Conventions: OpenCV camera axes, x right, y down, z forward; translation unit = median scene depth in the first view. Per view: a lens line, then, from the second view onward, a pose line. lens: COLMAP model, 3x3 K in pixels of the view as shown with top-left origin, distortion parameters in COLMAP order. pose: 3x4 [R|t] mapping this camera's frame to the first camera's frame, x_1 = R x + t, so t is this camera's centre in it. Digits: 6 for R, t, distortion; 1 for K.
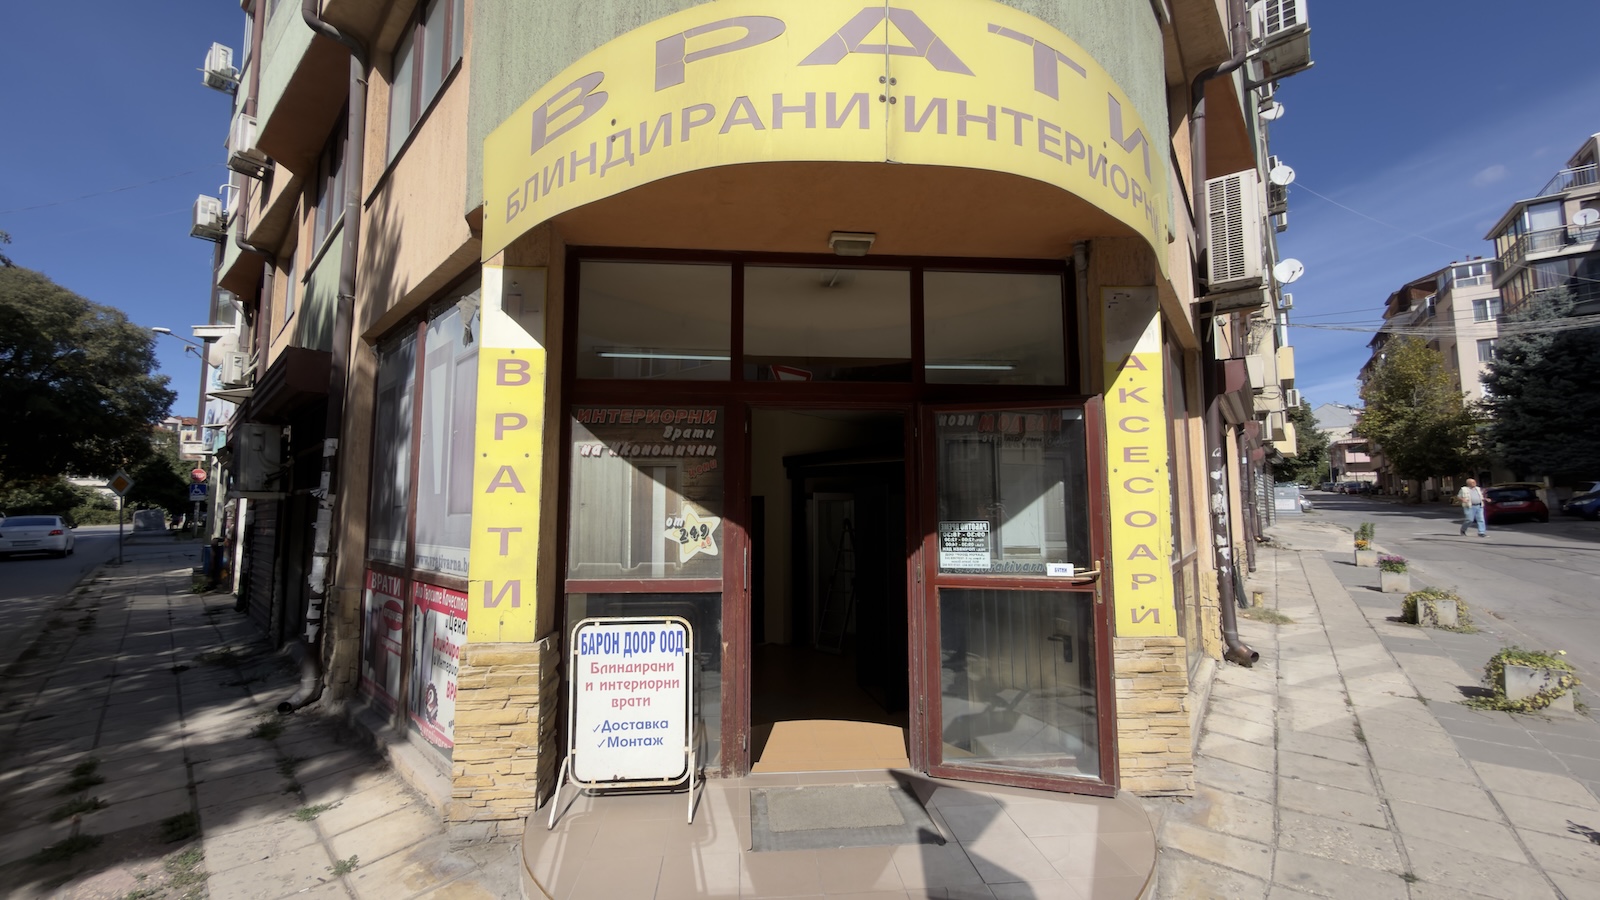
lens RADIAL K [[639.0, 0, 800.8], [0, 639.0, 453.9], [0, 0, 1]] dist [-0.000712, 0.000048]
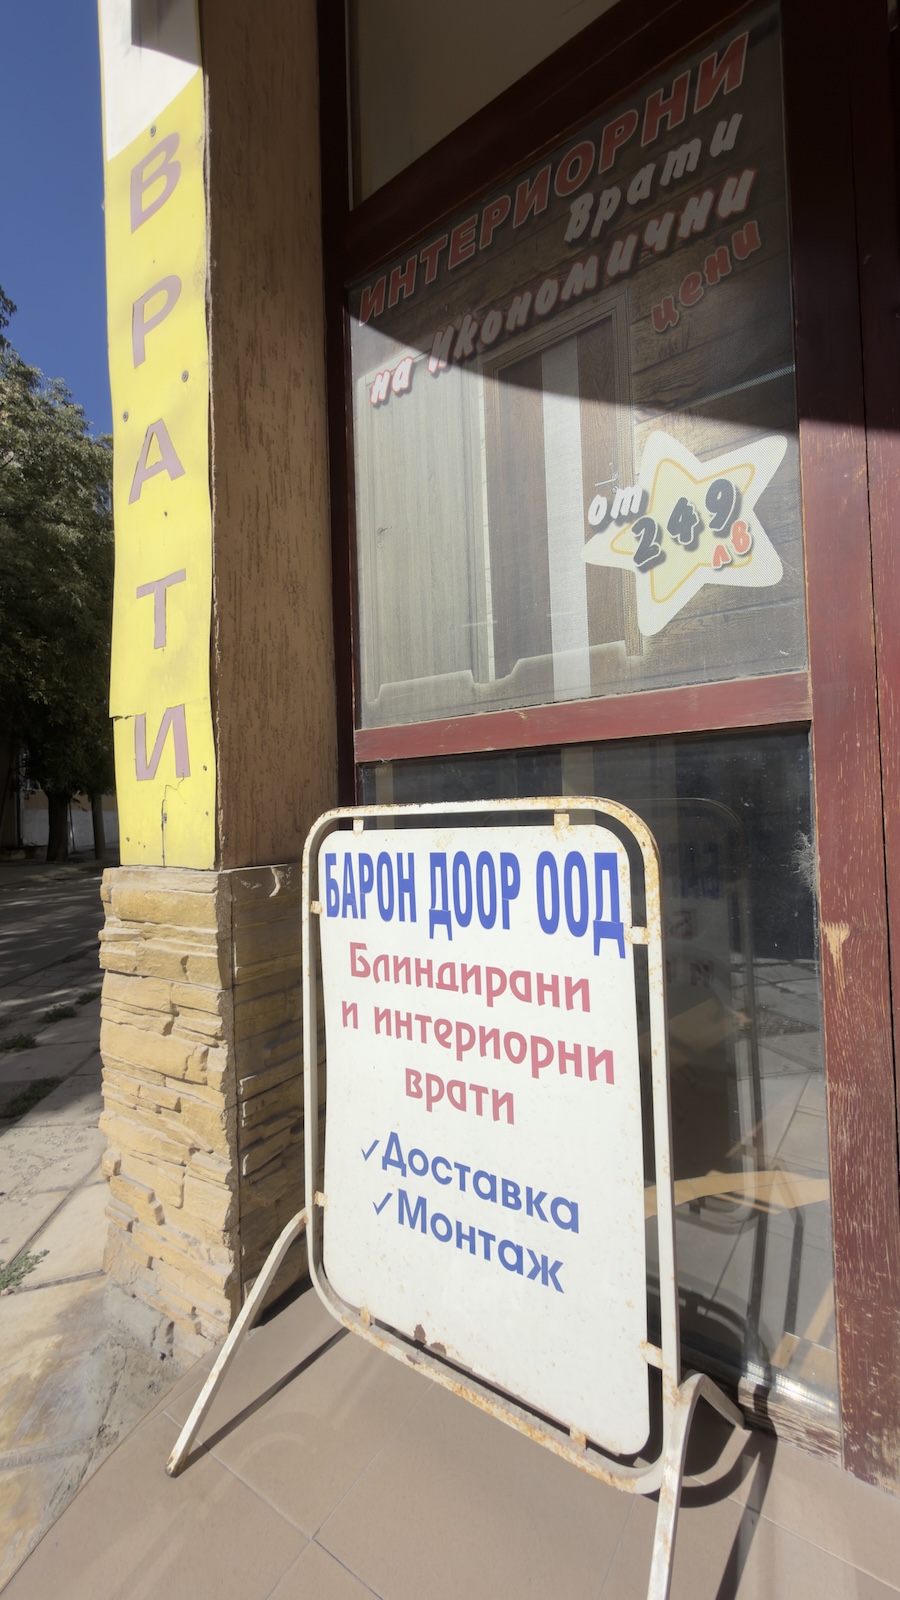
lens RADIAL K [[639.0, 0, 452.7], [0, 639.0, 799.0], [0, 0, 1]] dist [-0.000712, 0.000048]
pose [[0.771176, -0.036050, -0.635601, -0.080447], [0.089019, 0.994693, 0.051590, 0.240212], [0.630368, -0.096366, 0.770292, 0.783428]]
